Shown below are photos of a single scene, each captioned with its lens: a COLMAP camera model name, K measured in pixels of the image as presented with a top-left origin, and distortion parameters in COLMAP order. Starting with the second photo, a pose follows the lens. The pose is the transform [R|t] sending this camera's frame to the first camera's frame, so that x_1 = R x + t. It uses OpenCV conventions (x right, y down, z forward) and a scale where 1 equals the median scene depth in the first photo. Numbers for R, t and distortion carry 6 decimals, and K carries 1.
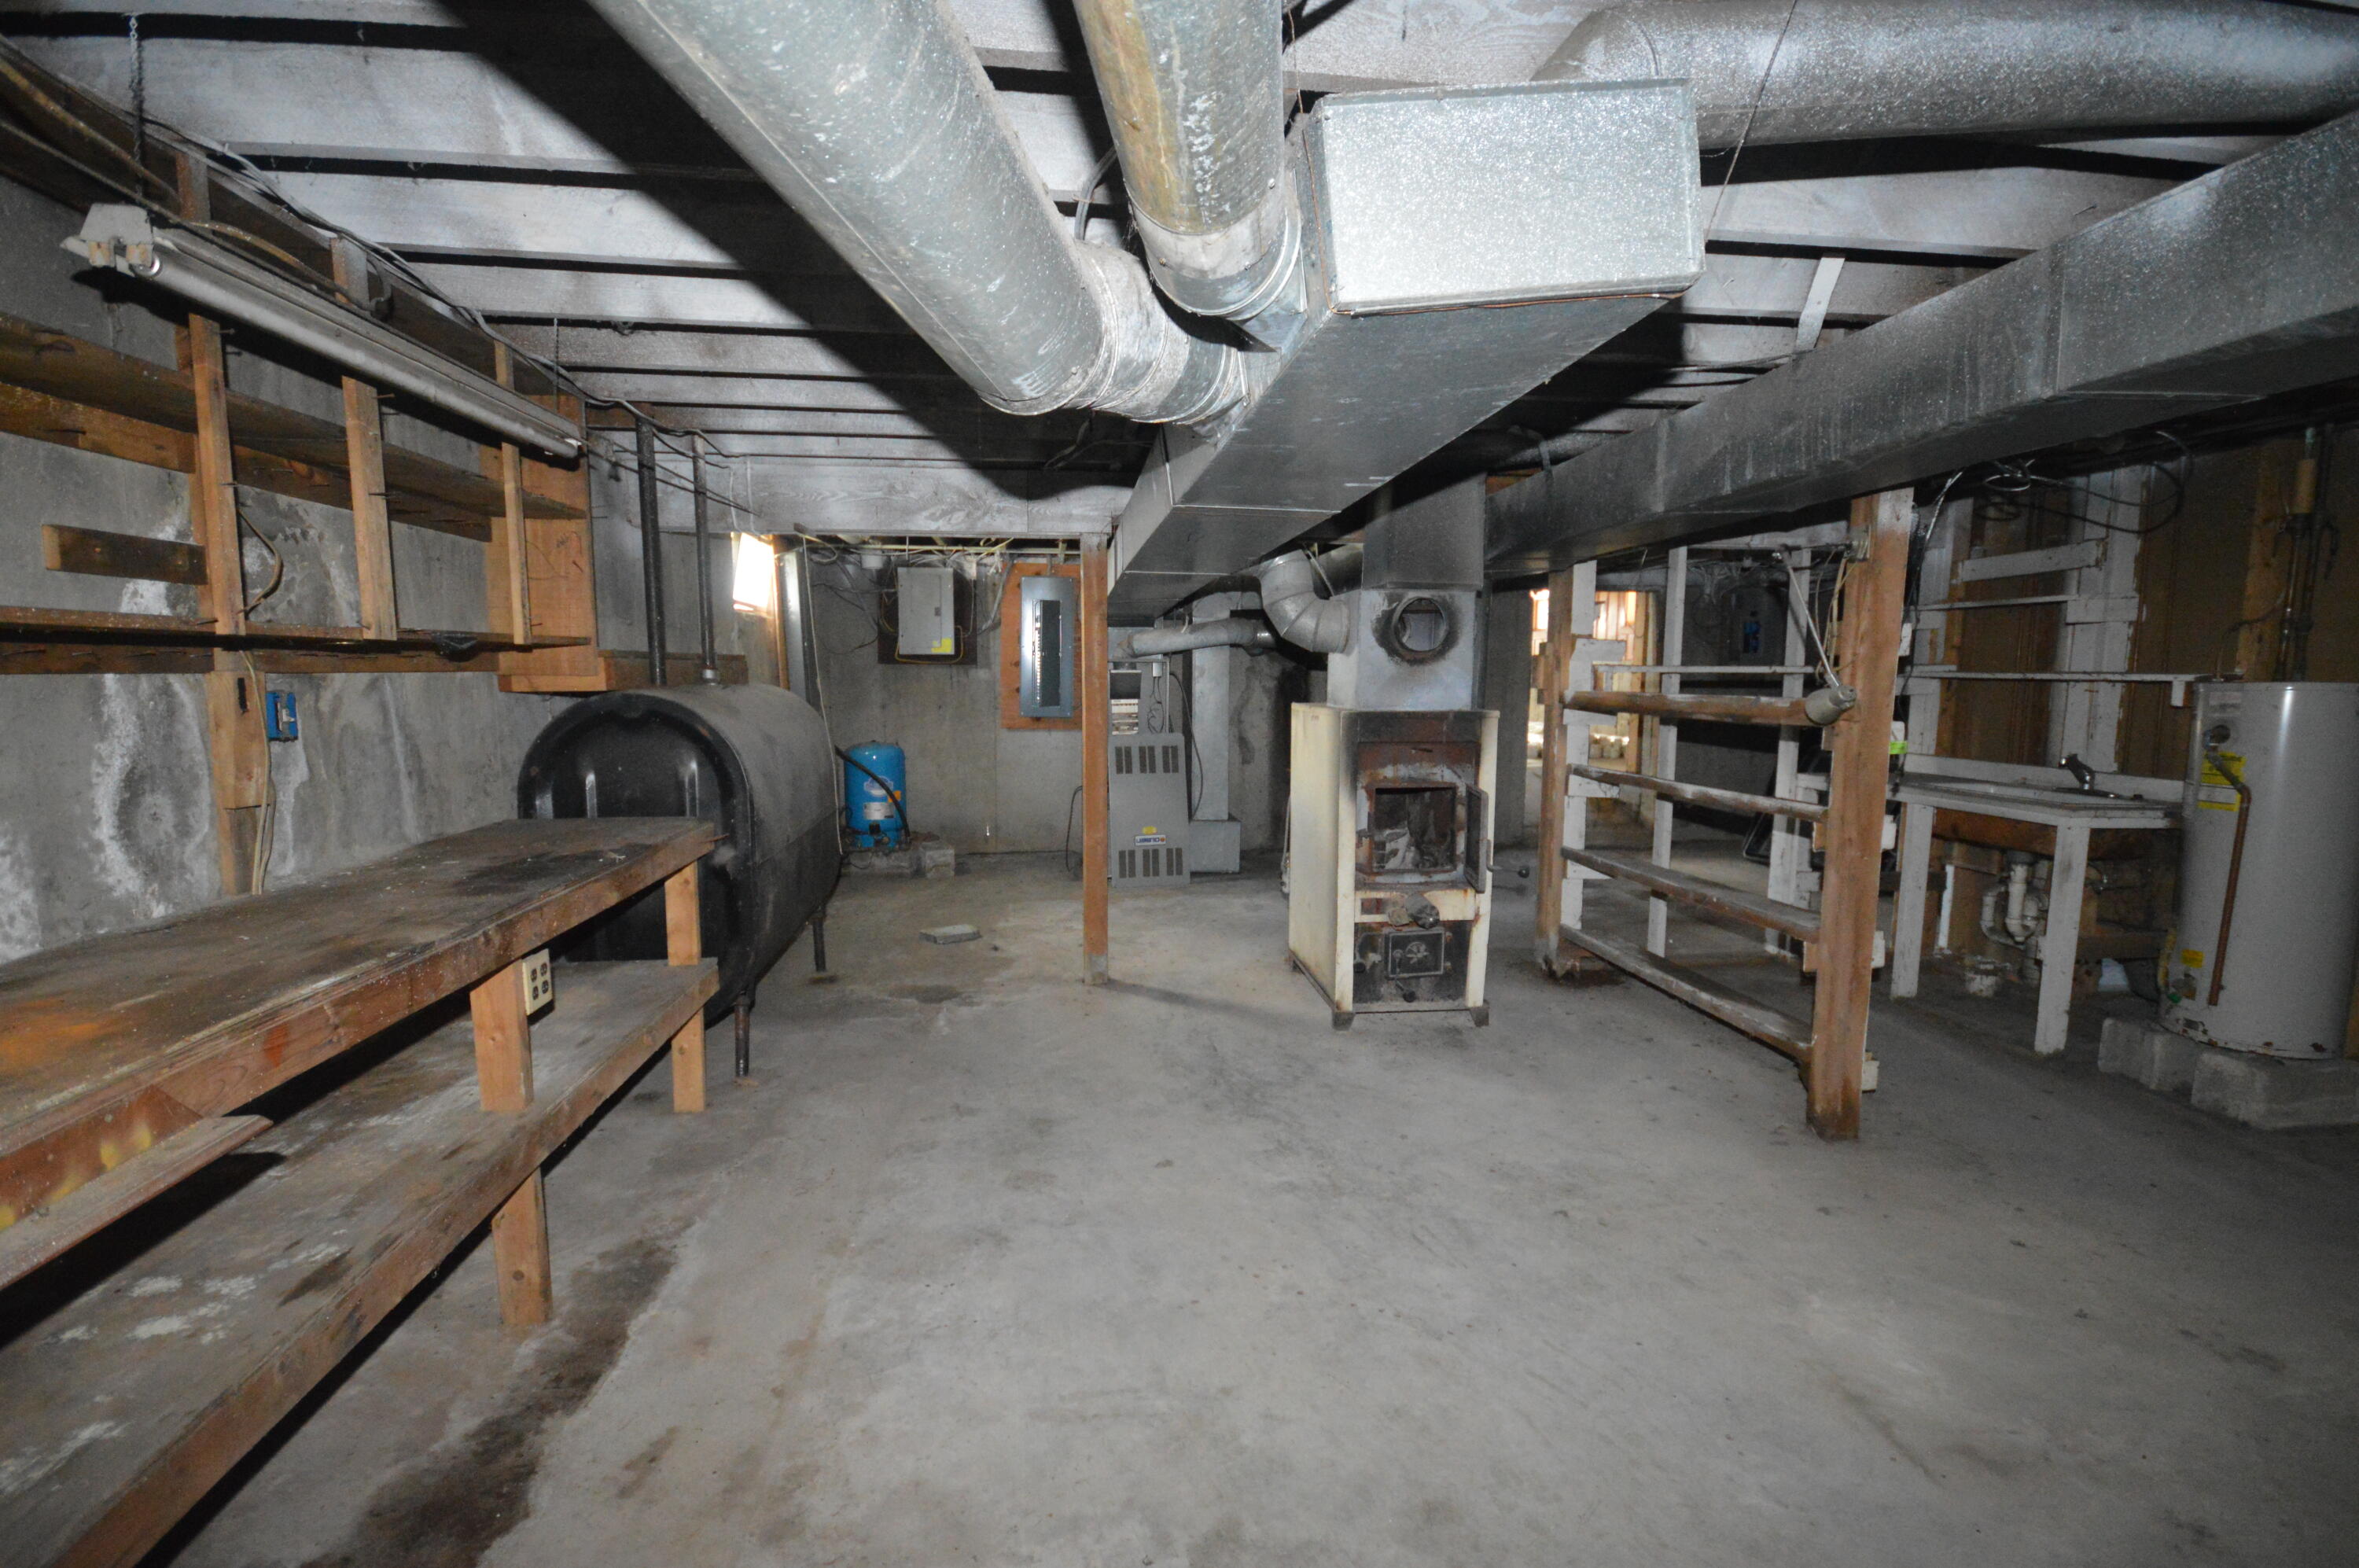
lens RADIAL K [[1050.7, 0, 1177.6], [0, 1050.7, 790.1], [0, 0, 1]] dist [0.000933, -0.001341]
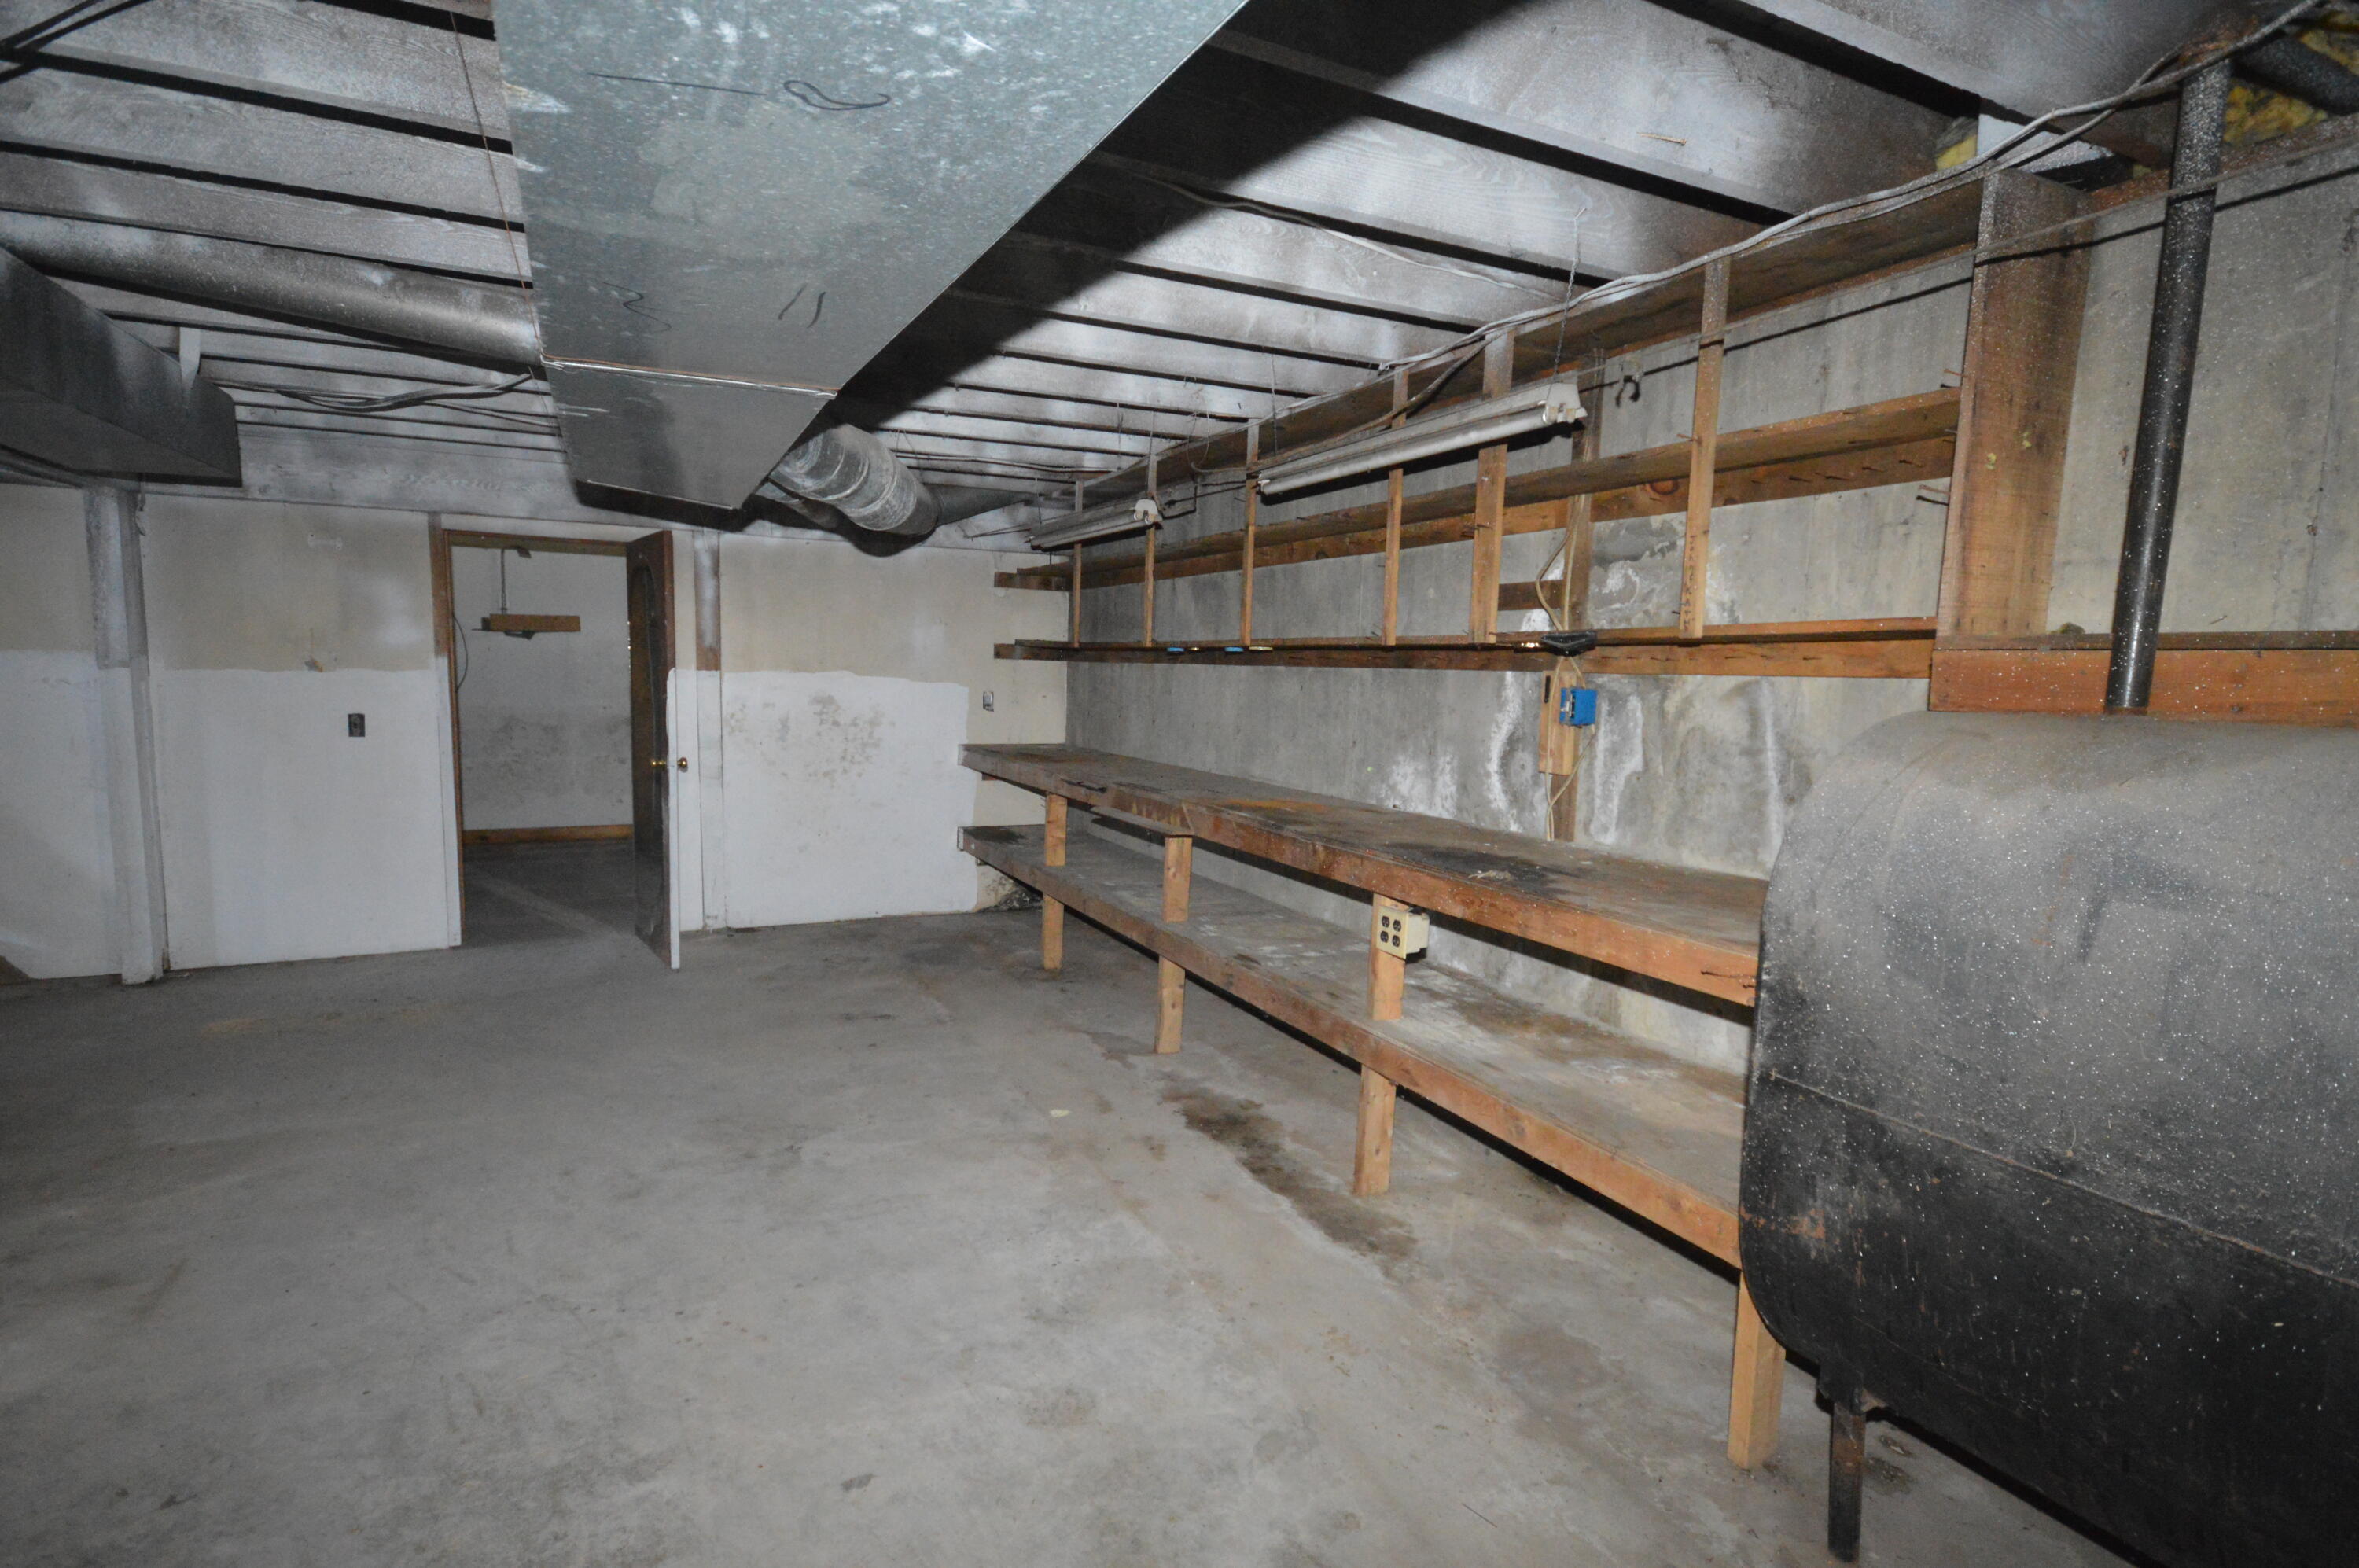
lens RADIAL K [[1145.6, 0, 1178.2], [0, 1145.6, 793.7], [0, 0, 1]] dist [-0.003915, -0.000369]
pose [[-0.943669, 0.005320, -0.330848, 0.036284], [-0.068445, 0.975107, 0.210905, -0.232546], [0.323734, 0.221669, -0.919815, 2.195020]]
